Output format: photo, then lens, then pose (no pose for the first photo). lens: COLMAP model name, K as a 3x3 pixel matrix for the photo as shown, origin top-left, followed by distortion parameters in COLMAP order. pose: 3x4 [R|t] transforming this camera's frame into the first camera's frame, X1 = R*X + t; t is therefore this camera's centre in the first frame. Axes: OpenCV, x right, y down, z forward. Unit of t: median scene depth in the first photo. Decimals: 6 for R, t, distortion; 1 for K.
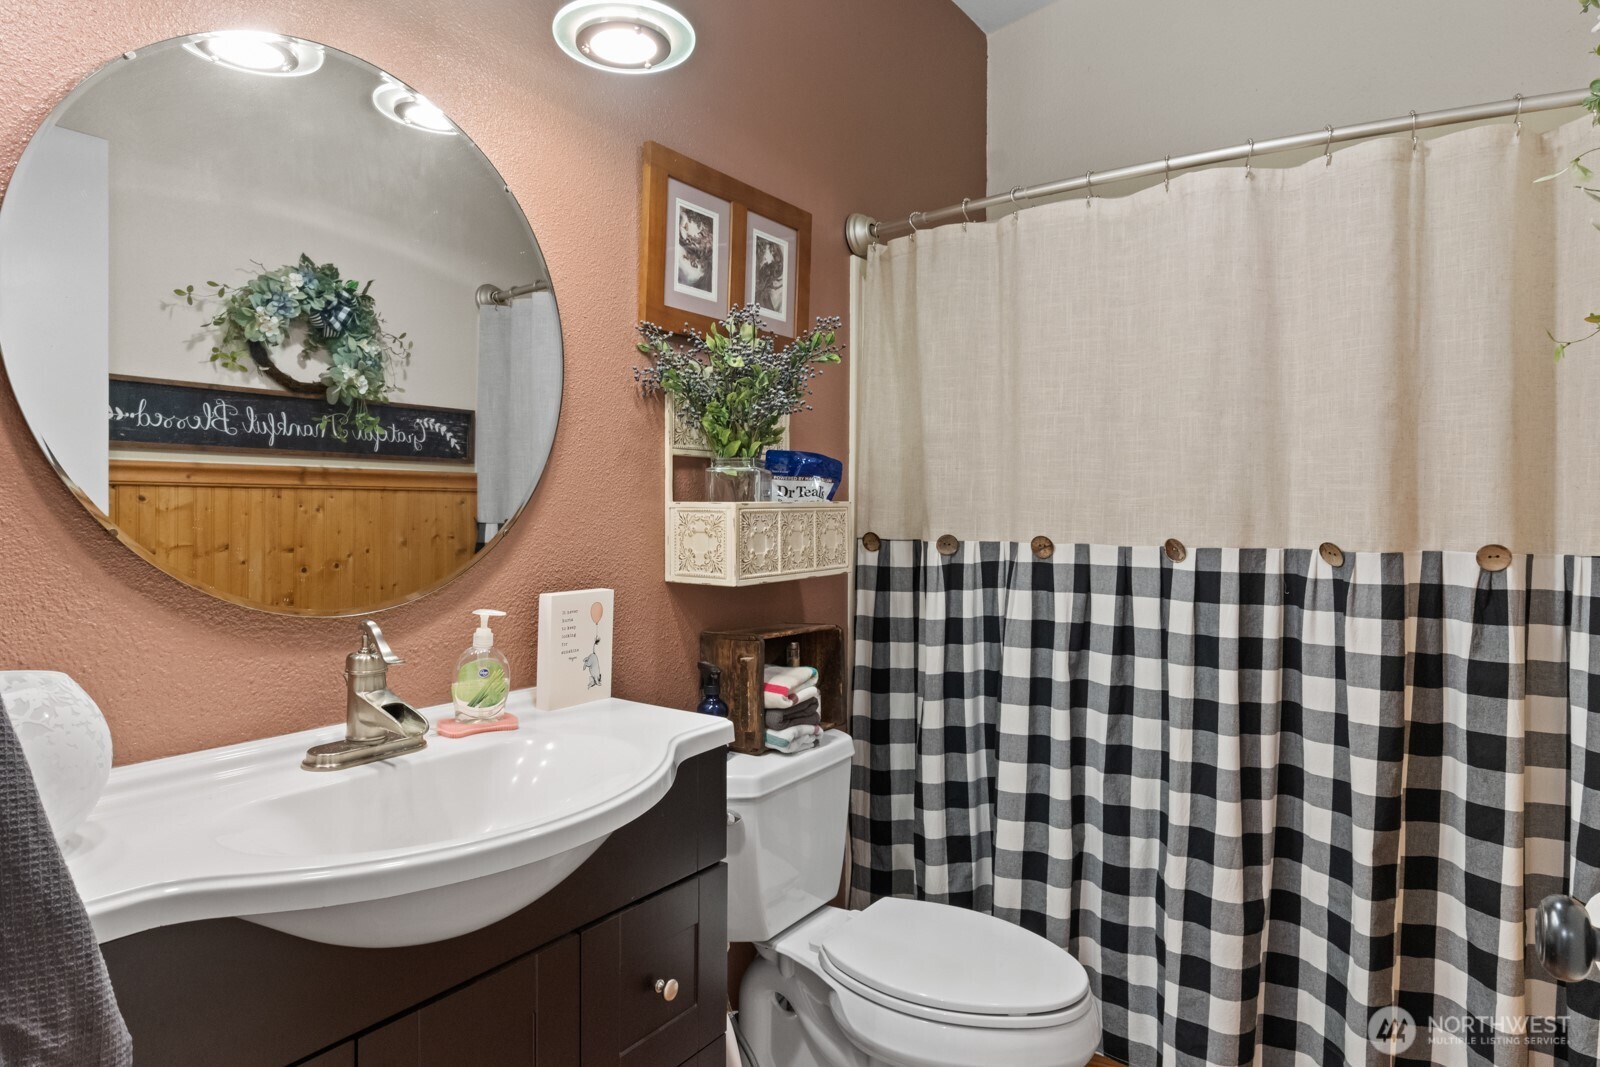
lens RADIAL K [[960.2, 0, 800.0], [0, 960.2, 533.5], [0, 0, 1]] dist [-0.004153, -0.000197]
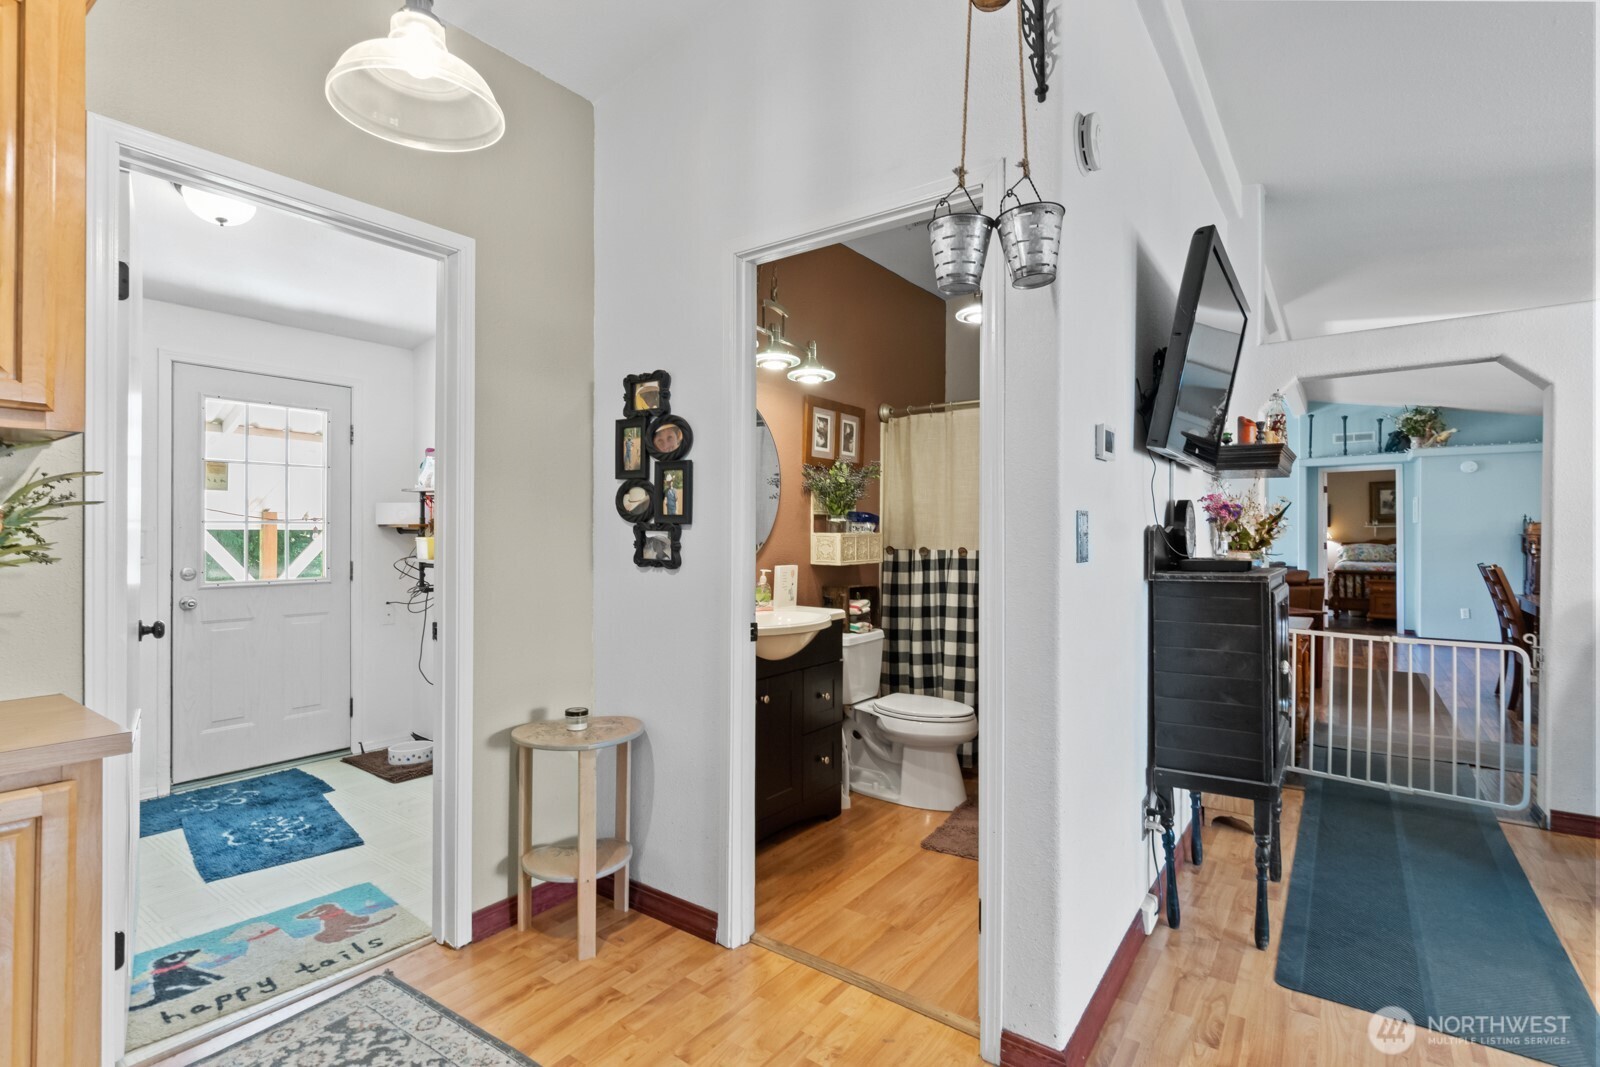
lens RADIAL K [[763.3, 0, 800.0], [0, 763.3, 533.5], [0, 0, 1]] dist [0.000564, 0.000003]
pose [[0.999697, 0.004601, -0.024198, -0.105334], [-0.005230, 0.999648, -0.025991, 0.019007], [0.024070, 0.026110, 0.999369, -0.892173]]
